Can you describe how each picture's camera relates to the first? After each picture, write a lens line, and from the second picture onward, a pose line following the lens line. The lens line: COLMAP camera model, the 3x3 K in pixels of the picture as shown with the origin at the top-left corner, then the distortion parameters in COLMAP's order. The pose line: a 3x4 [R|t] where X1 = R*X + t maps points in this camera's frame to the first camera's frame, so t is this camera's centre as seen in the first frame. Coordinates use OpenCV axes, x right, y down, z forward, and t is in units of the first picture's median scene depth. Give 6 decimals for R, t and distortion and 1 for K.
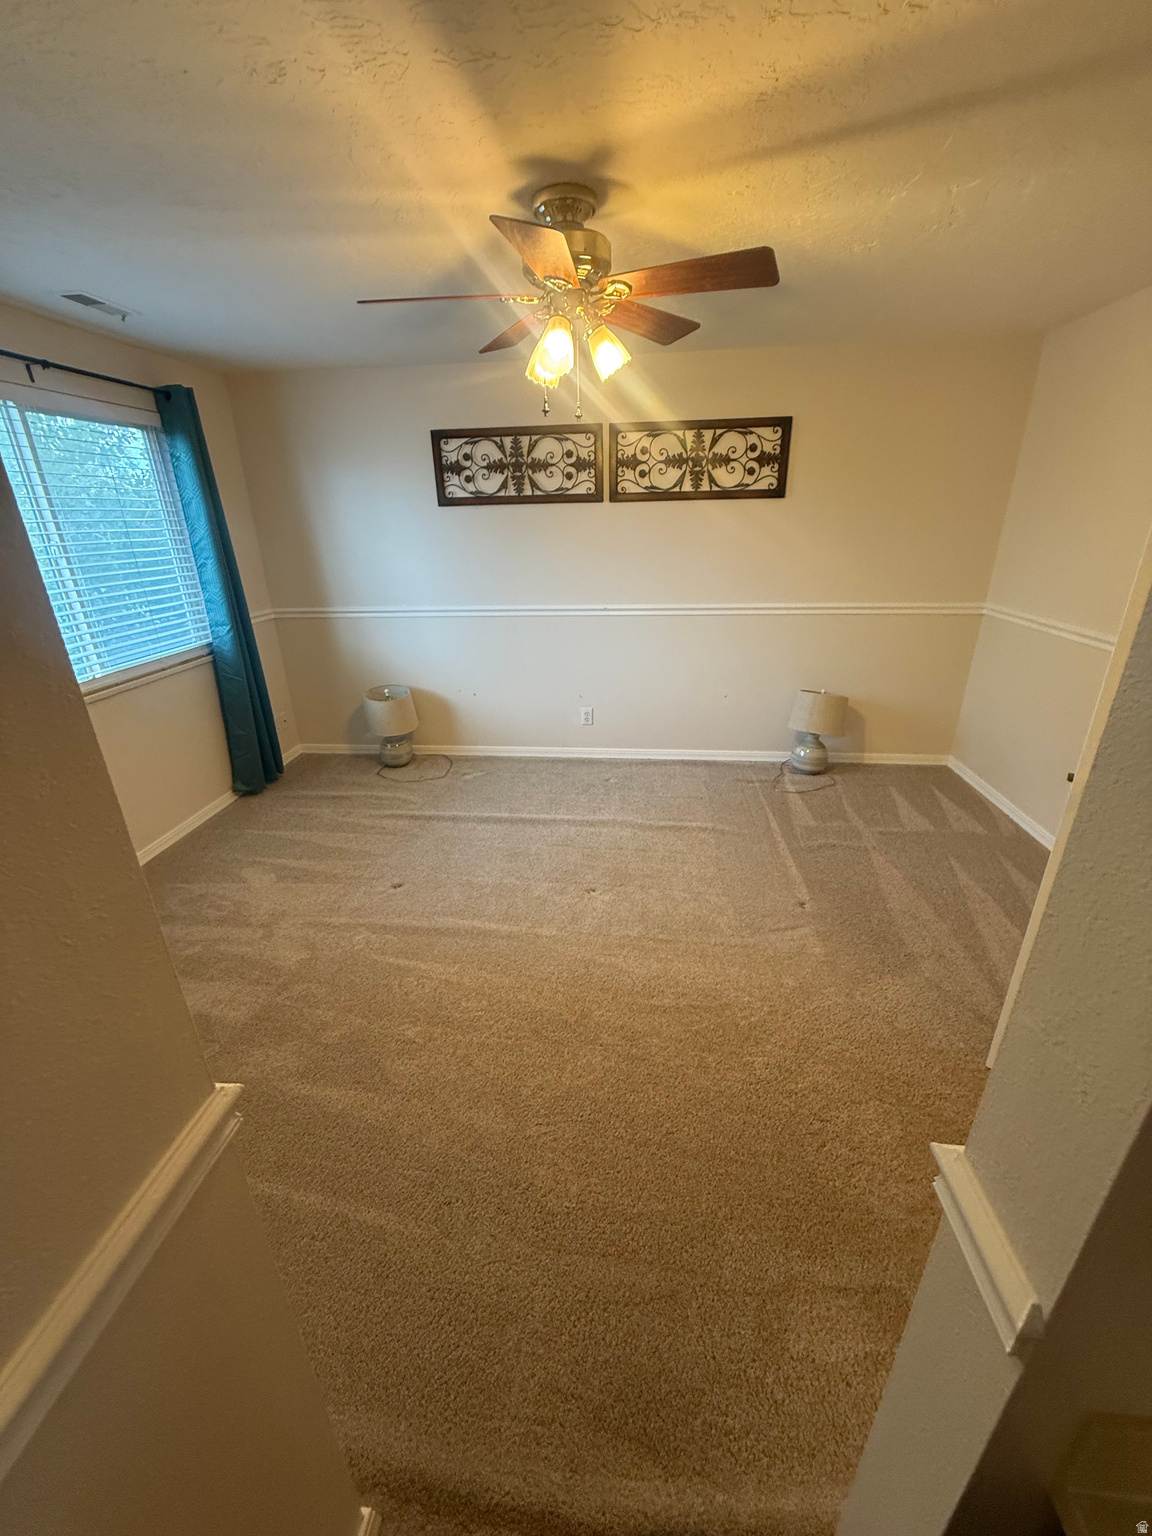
lens RADIAL K [[609.3, 0, 576.0], [0, 609.3, 768.0], [0, 0, 1]] dist [-0.001948, 0.000266]
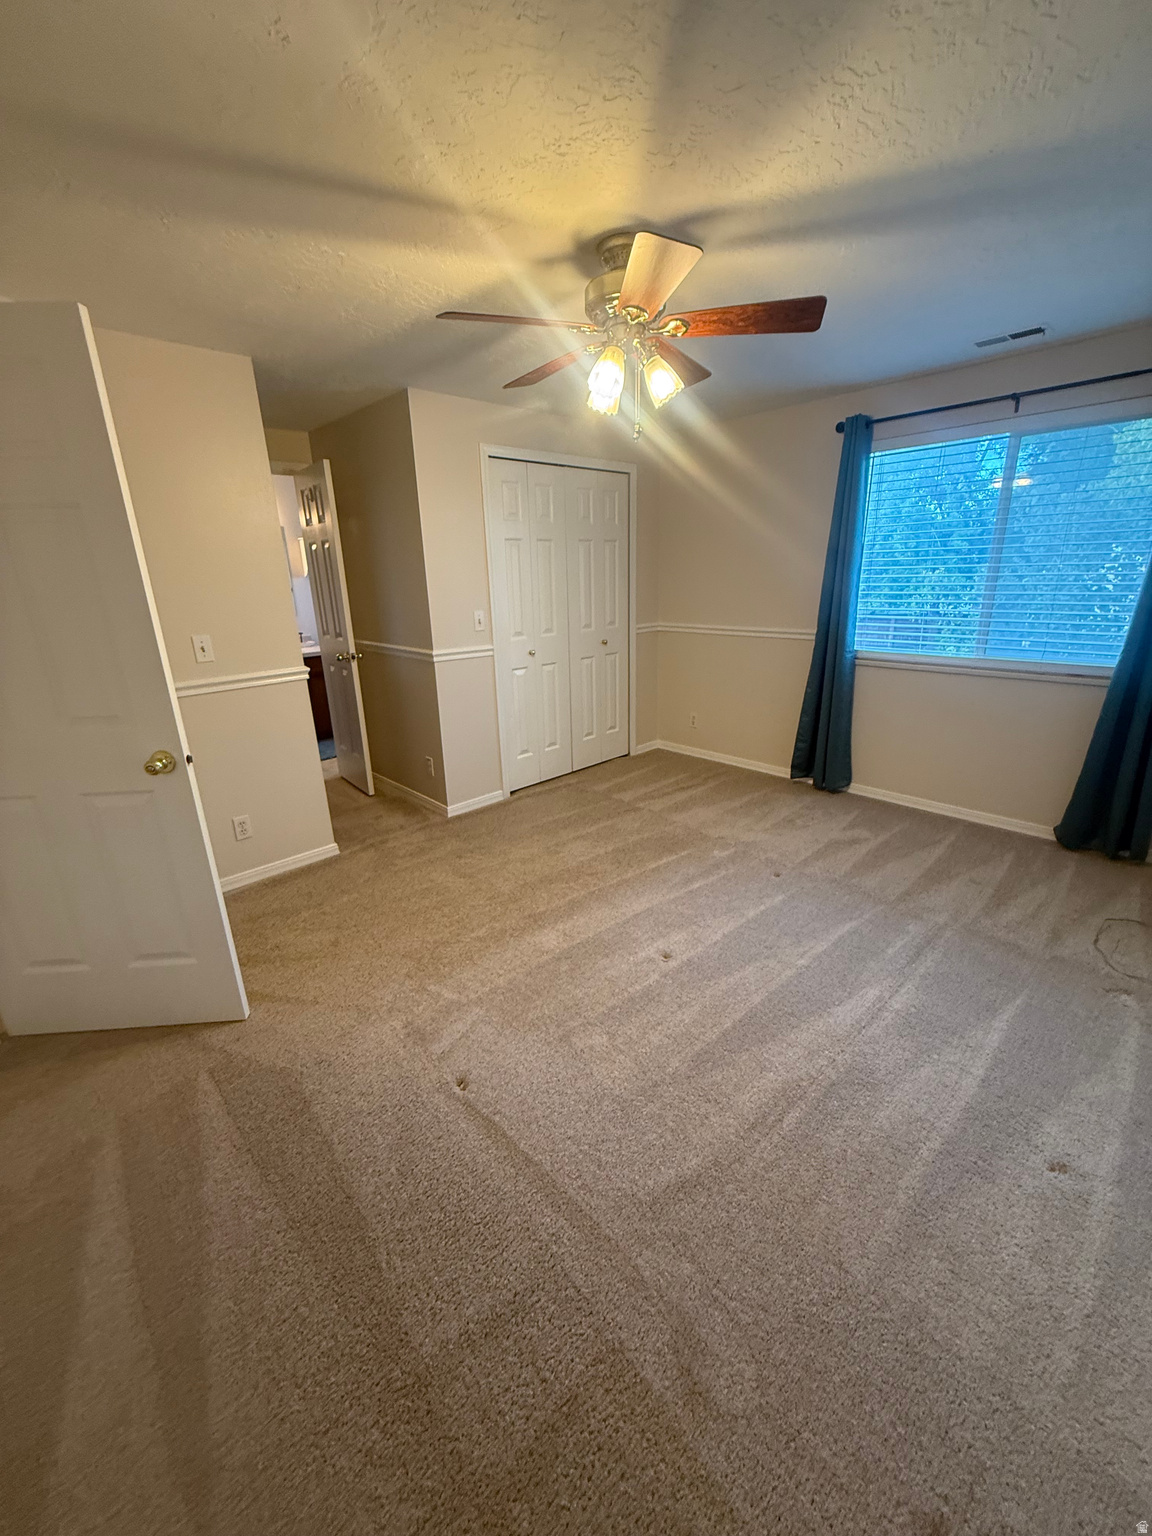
lens RADIAL K [[609.3, 0, 576.0], [0, 609.3, 768.0], [0, 0, 1]] dist [-0.001948, 0.000266]
pose [[-0.656089, 0.269191, -0.705041, 0.579472], [-0.248619, 0.804976, 0.538704, -0.402366], [0.712556, 0.528724, -0.461211, 1.048253]]
